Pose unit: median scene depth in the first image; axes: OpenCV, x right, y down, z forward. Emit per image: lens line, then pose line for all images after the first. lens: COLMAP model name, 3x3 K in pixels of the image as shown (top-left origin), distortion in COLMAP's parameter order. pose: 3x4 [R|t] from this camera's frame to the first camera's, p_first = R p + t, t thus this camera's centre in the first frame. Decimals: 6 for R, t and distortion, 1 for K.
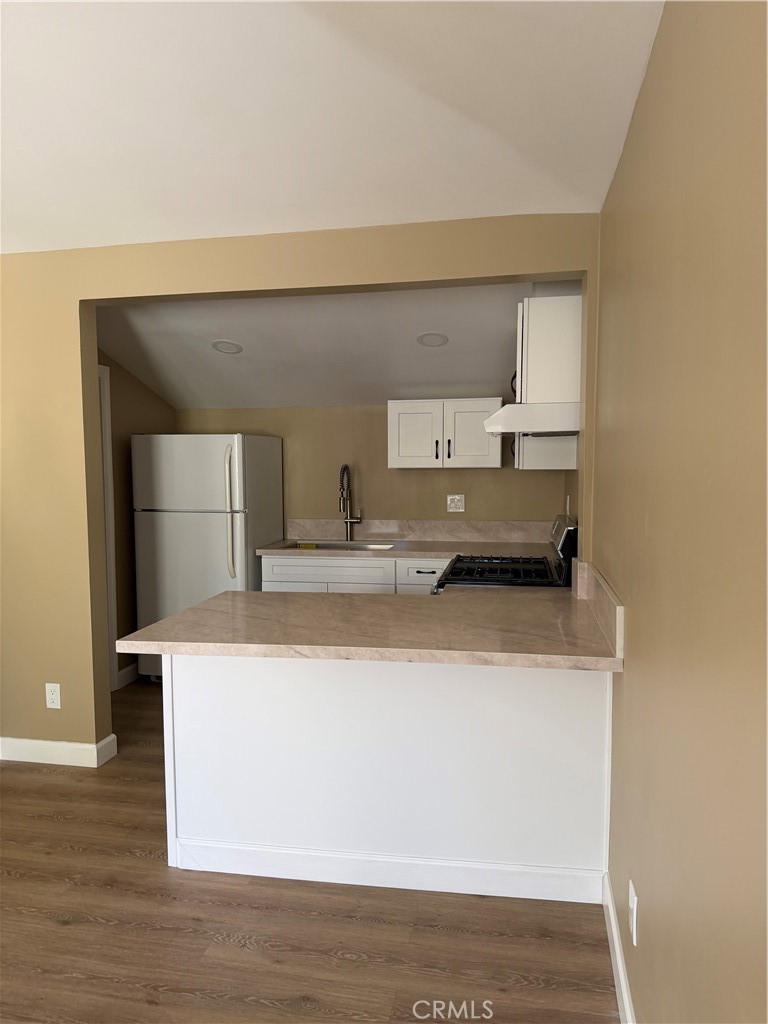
lens RADIAL K [[689.8, 0, 385.1], [0, 689.8, 529.8], [0, 0, 1]] dist [-0.006630, -0.001773]
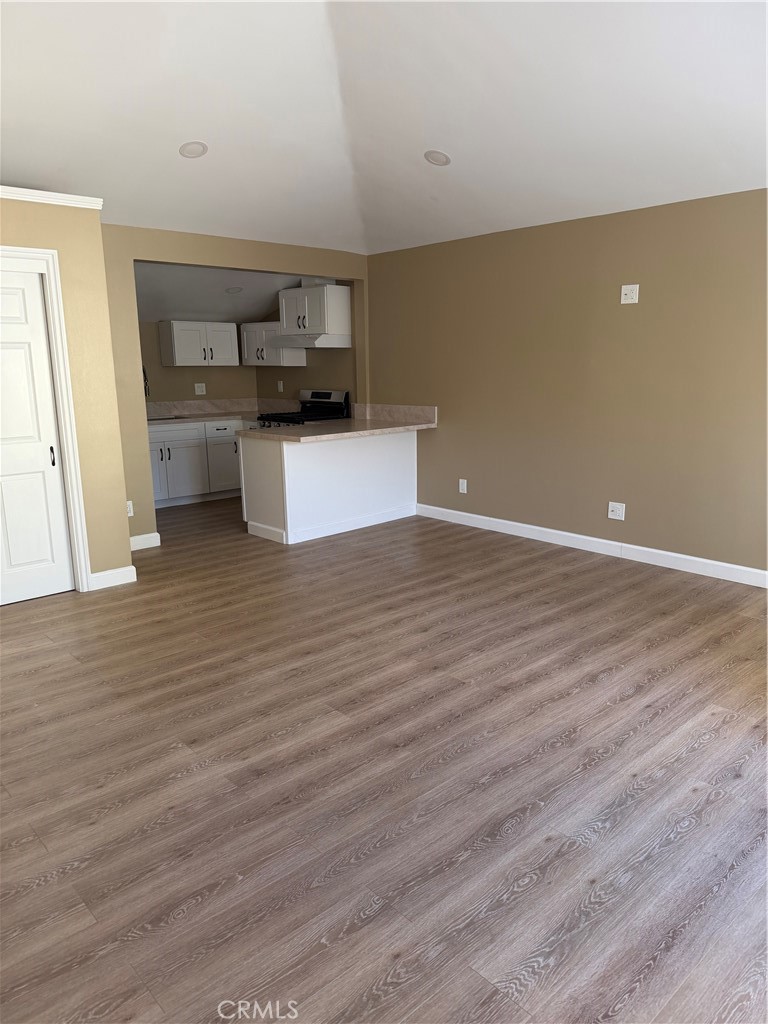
lens RADIAL K [[722.0, 0, 384.0], [0, 722.0, 512.0], [0, 0, 1]] dist [0.096629, -0.001165]
pose [[0.606890, -0.165857, 0.777288, -1.054216], [0.088305, 0.986000, 0.141445, 0.042882], [-0.789865, -0.017203, 0.613039, -0.378606]]
